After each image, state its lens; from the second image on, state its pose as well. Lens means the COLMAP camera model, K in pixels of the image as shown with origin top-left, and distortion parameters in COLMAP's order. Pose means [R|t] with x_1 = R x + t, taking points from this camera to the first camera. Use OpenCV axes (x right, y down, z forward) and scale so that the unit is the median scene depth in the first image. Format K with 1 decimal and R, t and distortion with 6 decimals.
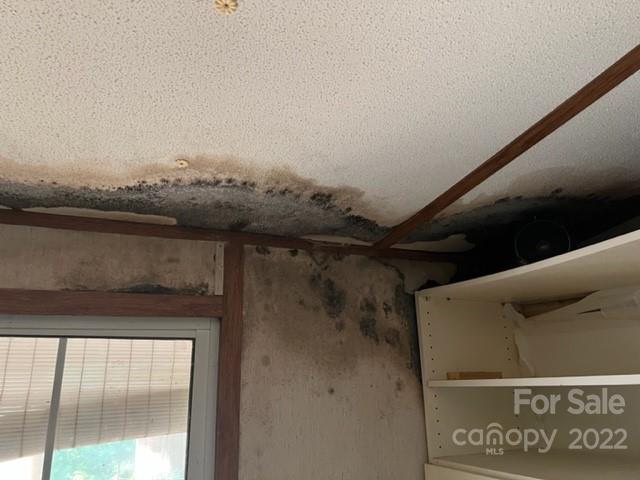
lens RADIAL K [[472.6, 0, 320.0], [0, 472.6, 240.0], [0, 0, 1]] dist [-0.006444, -0.007293]
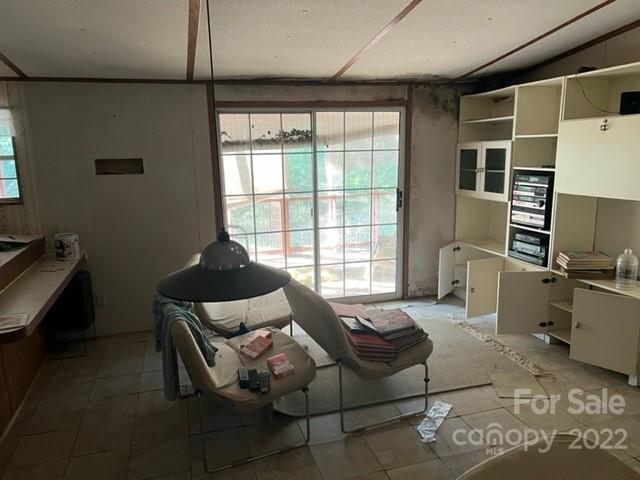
lens RADIAL K [[487.7, 0, 320.0], [0, 487.7, 240.0], [0, 0, 1]] dist [0.005304, 0.001436]
pose [[0.991865, 0.022754, -0.125244, -0.370674], [0.038460, 0.884347, 0.465244, -0.722600], [0.121345, -0.466276, 0.876277, -2.982402]]
